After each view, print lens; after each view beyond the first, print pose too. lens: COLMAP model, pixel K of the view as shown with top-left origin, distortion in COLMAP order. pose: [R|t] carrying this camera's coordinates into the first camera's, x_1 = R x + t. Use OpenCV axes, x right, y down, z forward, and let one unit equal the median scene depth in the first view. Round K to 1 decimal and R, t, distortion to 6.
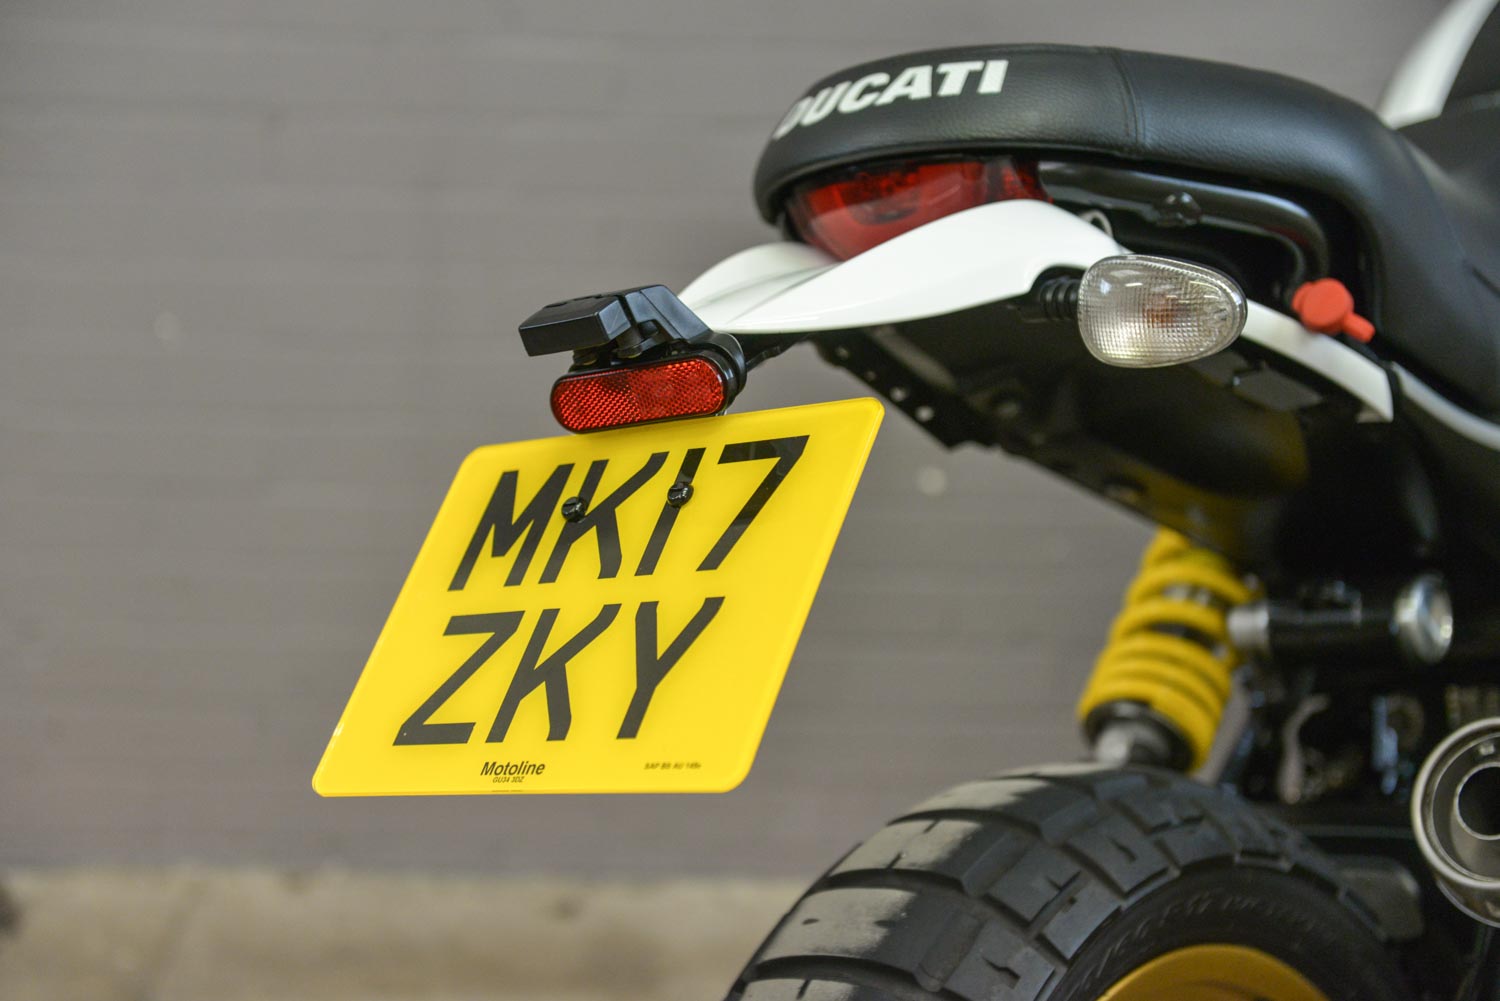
lens RADIAL K [[2662.5, 0, 727.3], [0, 2662.5, 501.6], [0, 0, 1]] dist [0.148961, -0.218220]
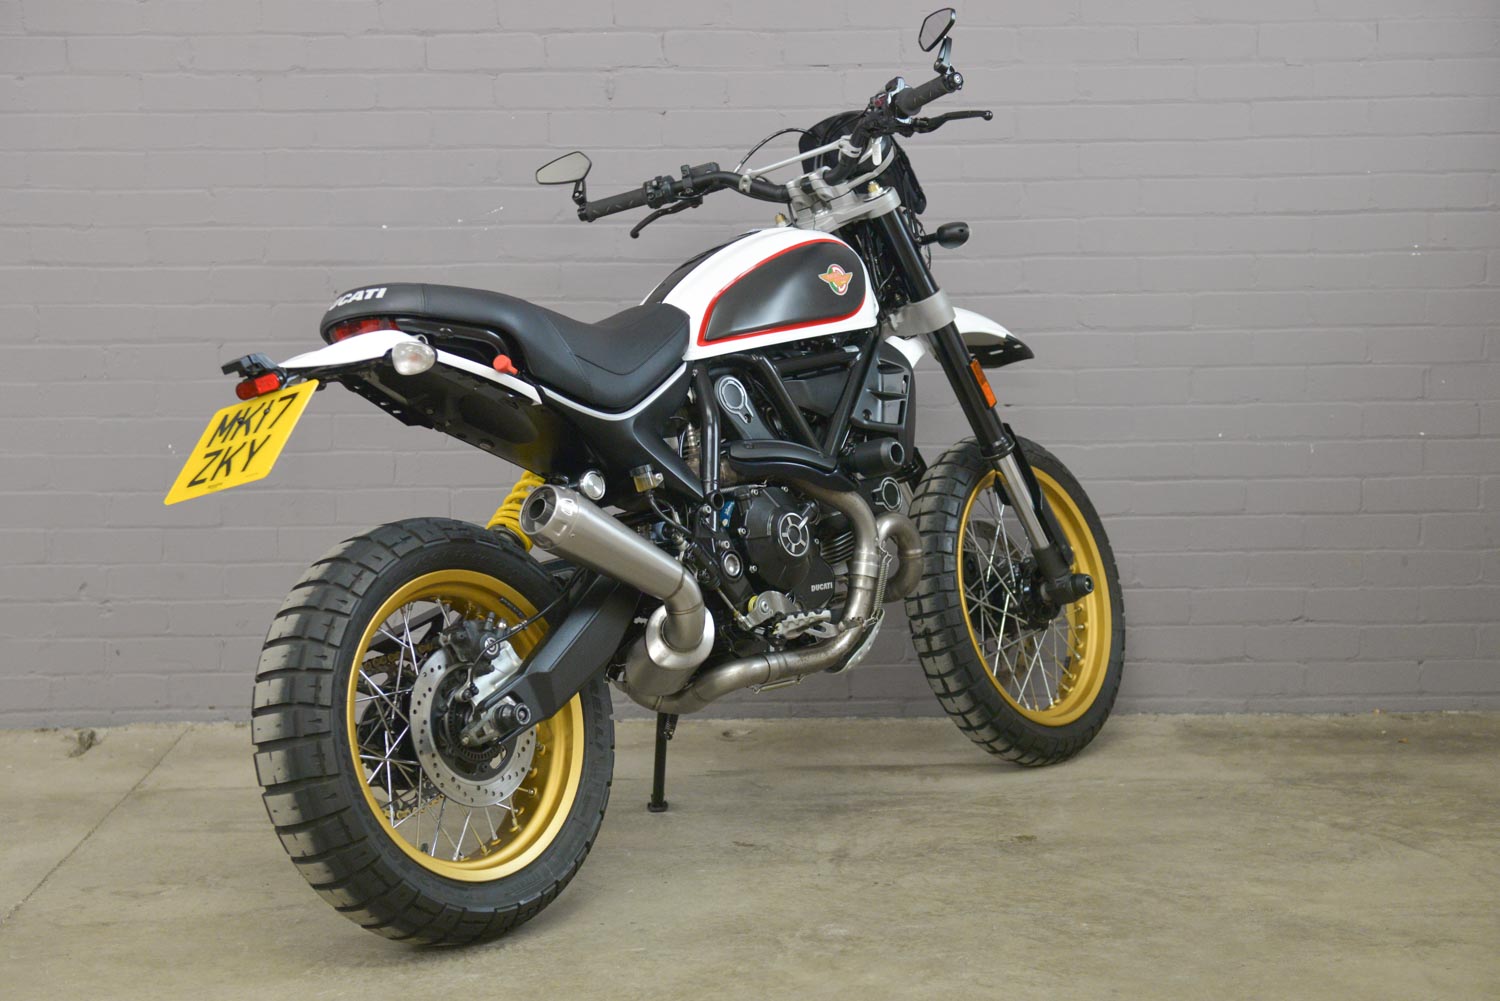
lens RADIAL K [[2561.2, 0, 750.0], [0, 2561.2, 500.5], [0, 0, 1]] dist [0.154575, -0.231022]
pose [[0.999099, -0.034764, -0.024355, 0.656191], [0.032074, 0.994135, -0.103283, 0.456425], [0.027803, 0.102408, 0.994354, -2.199545]]
